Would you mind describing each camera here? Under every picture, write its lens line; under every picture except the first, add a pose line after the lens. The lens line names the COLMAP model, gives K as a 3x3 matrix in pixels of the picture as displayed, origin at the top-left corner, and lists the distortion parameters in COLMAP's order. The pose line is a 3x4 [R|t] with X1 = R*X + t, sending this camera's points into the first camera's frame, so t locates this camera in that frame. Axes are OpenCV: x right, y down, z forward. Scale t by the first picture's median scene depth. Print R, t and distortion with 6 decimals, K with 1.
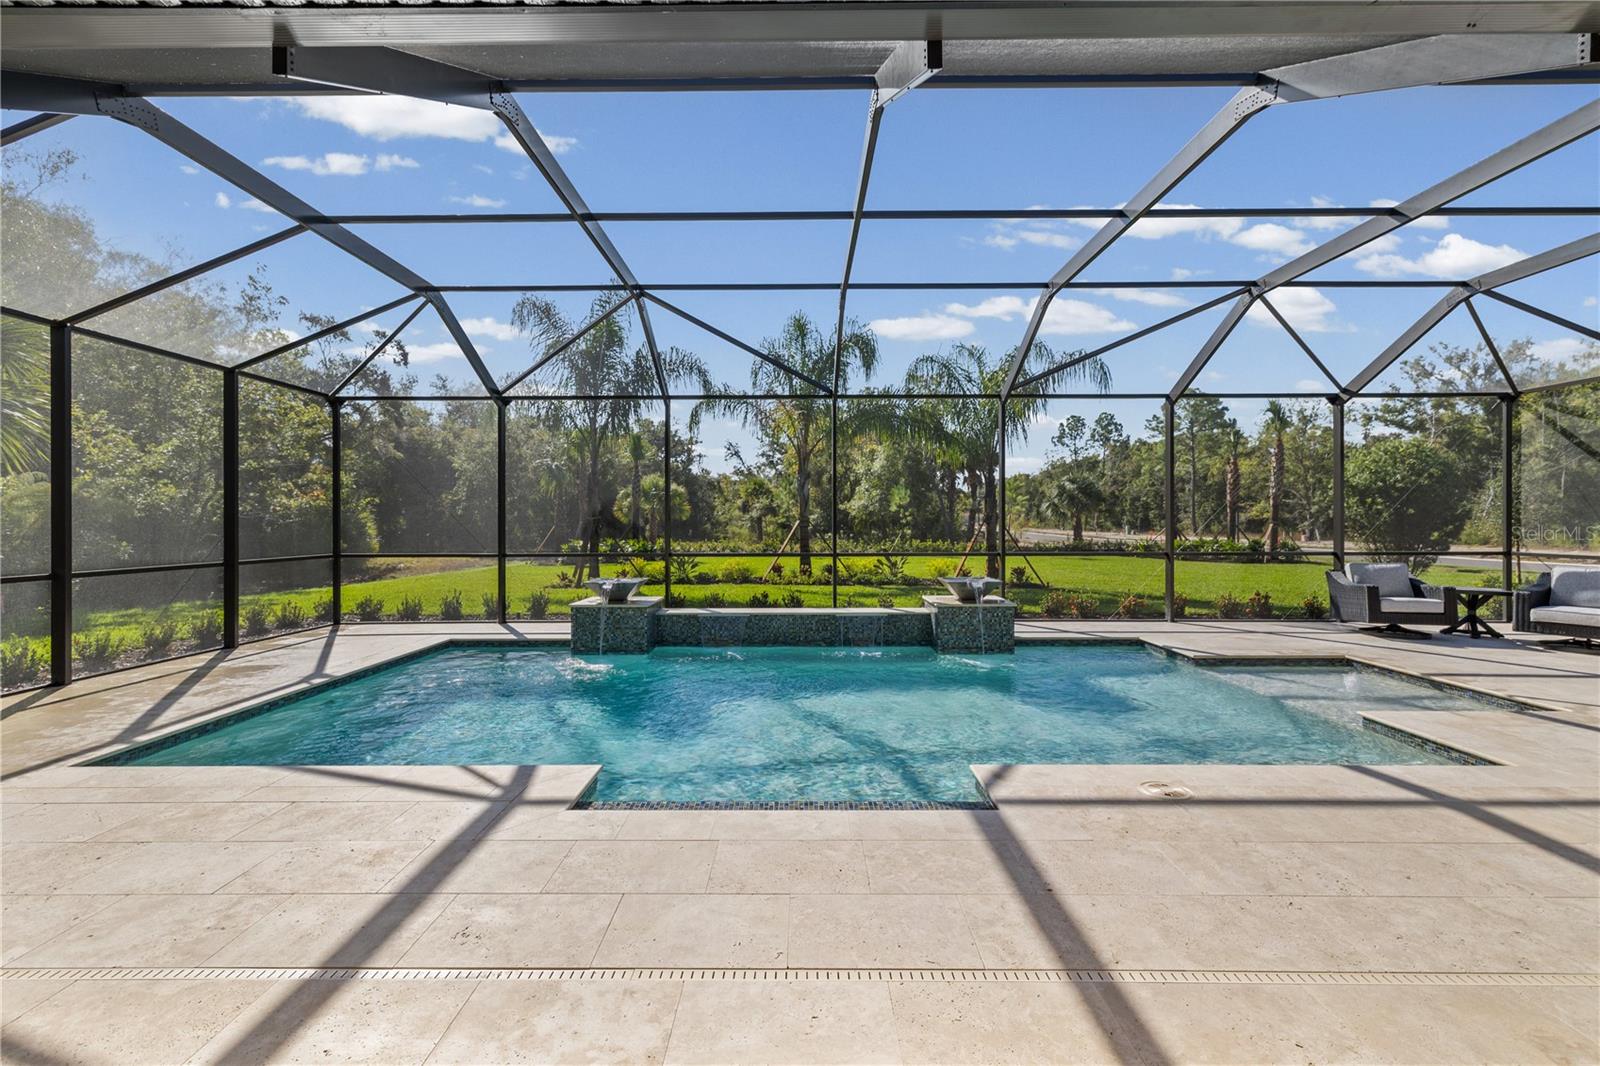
lens RADIAL K [[689.2, 0, 802.8], [0, 689.2, 533.1], [0, 0, 1]] dist [0.000649, 0.000124]
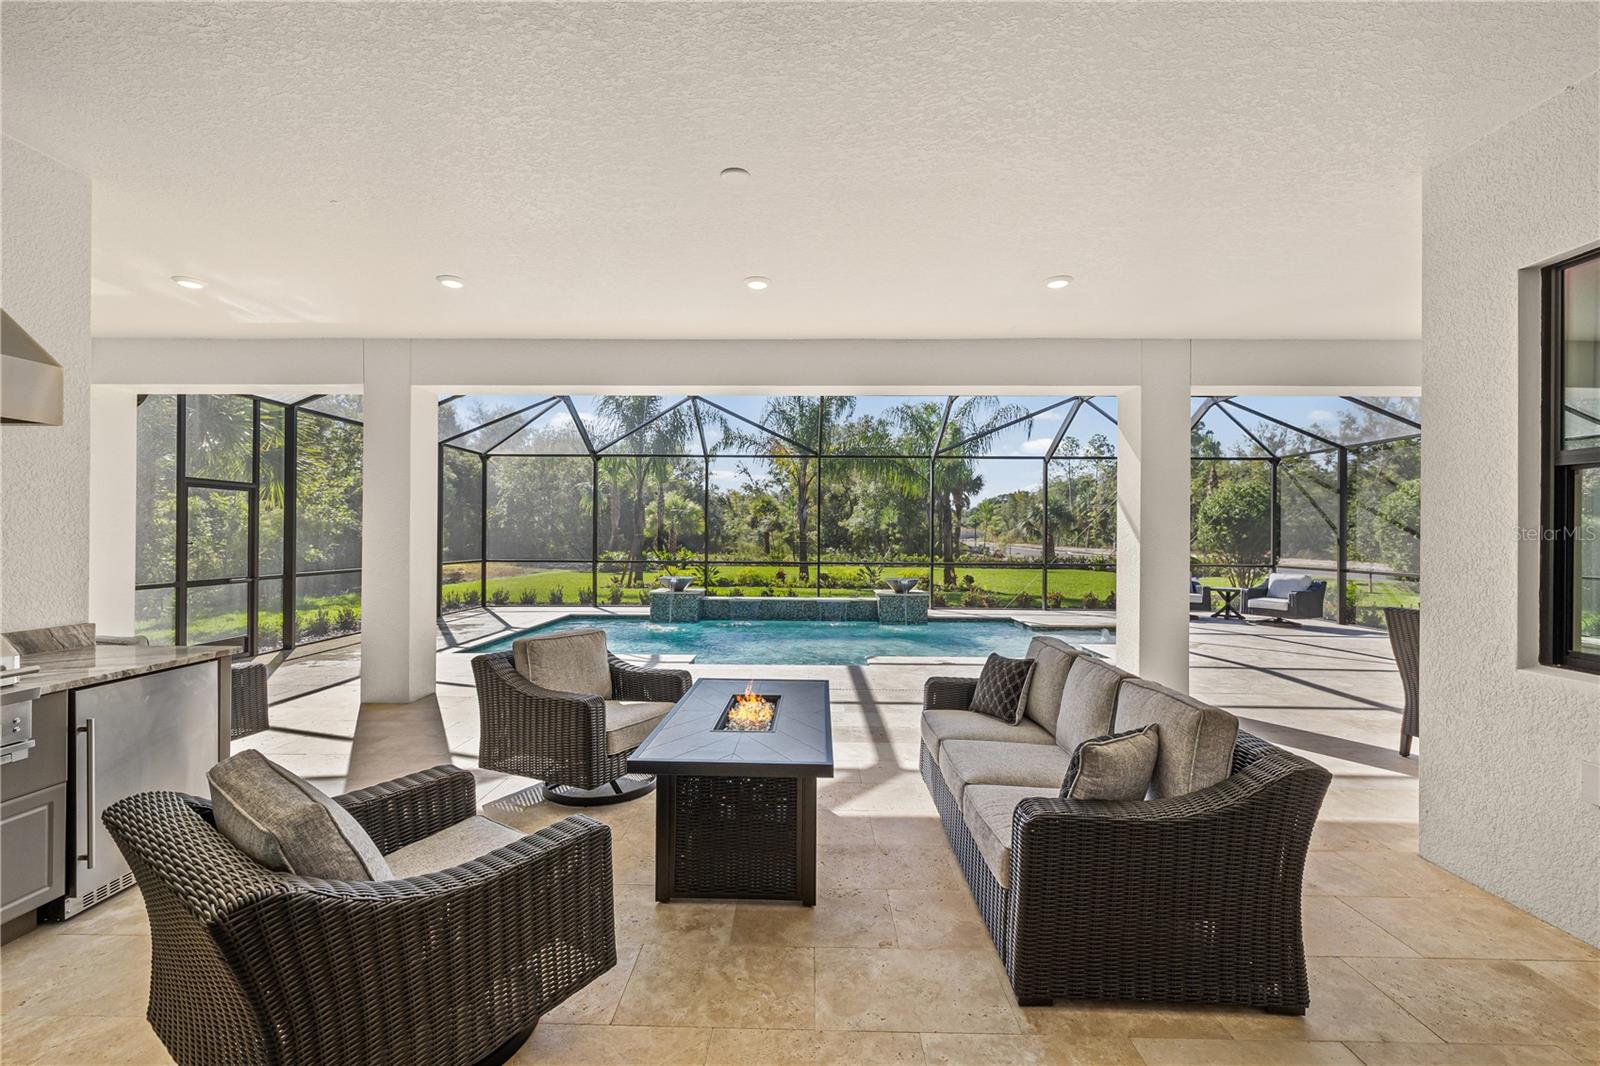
lens RADIAL K [[672.1, 0, 800.0], [0, 672.1, 533.0], [0, 0, 1]] dist [0.000297, 0.000058]
pose [[0.999881, 0.008444, -0.012909, 0.012865], [-0.008704, 0.999758, -0.020207, -0.002060], [0.012735, 0.020317, 0.999712, -0.239171]]
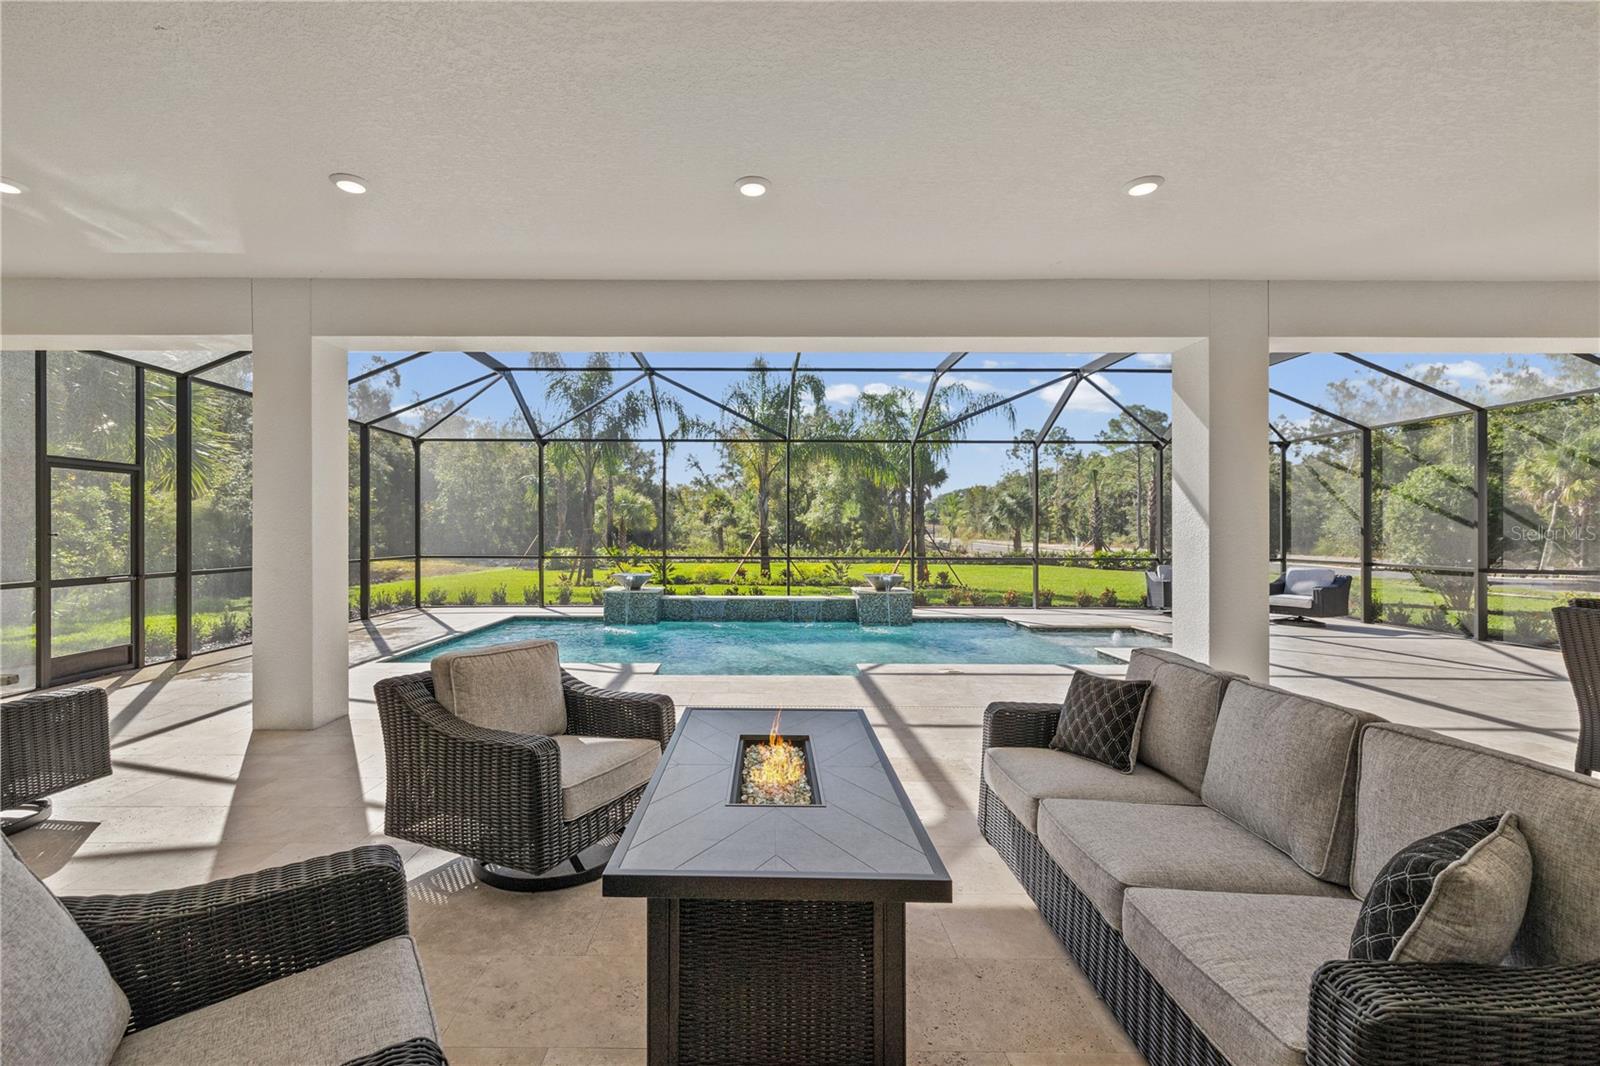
lens RADIAL K [[689.6, 0, 761.4], [0, 689.6, 540.0], [0, 0, 1]] dist [-0.000382, -0.000081]
pose [[0.999985, 0.005437, 0.000774, -0.004288], [-0.005433, 0.999974, -0.004799, 0.001411], [-0.000800, 0.004794, 0.999988, -0.187015]]
